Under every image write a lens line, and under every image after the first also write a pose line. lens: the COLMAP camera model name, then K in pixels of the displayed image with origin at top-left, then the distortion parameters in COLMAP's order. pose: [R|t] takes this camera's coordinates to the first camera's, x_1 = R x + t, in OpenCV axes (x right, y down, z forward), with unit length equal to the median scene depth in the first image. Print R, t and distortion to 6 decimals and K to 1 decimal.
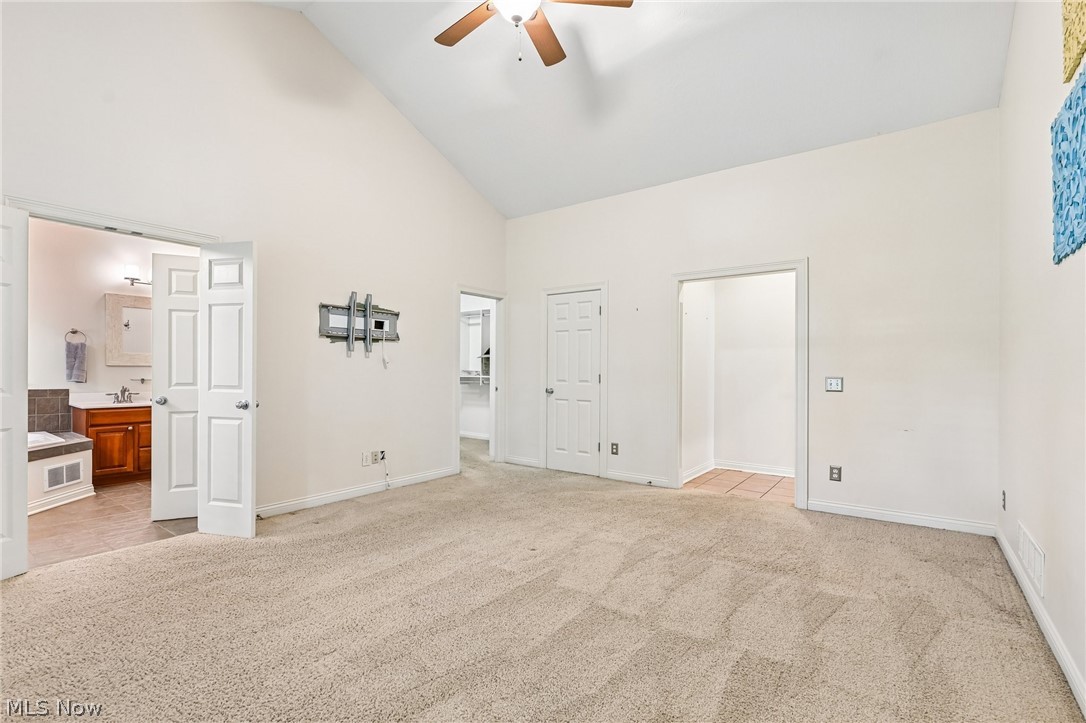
lens RADIAL K [[494.6, 0, 537.2], [0, 494.6, 370.2], [0, 0, 1]] dist [0.003486, -0.002335]
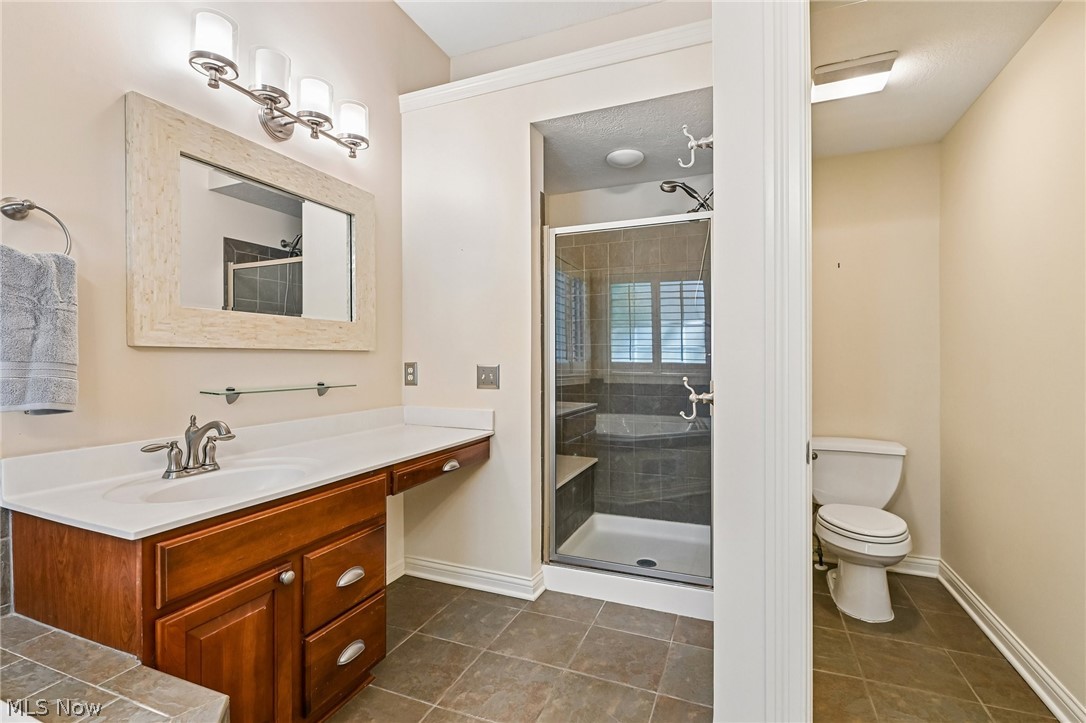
lens RADIAL K [[494.6, 0, 537.0], [0, 494.6, 360.7], [0, 0, 1]] dist [0.003486, -0.002335]
pose [[0.967998, -0.005523, 0.250898, -0.745378], [0.004754, 0.999982, 0.003670, -0.001470], [-0.250914, -0.002360, 0.968007, 0.693282]]
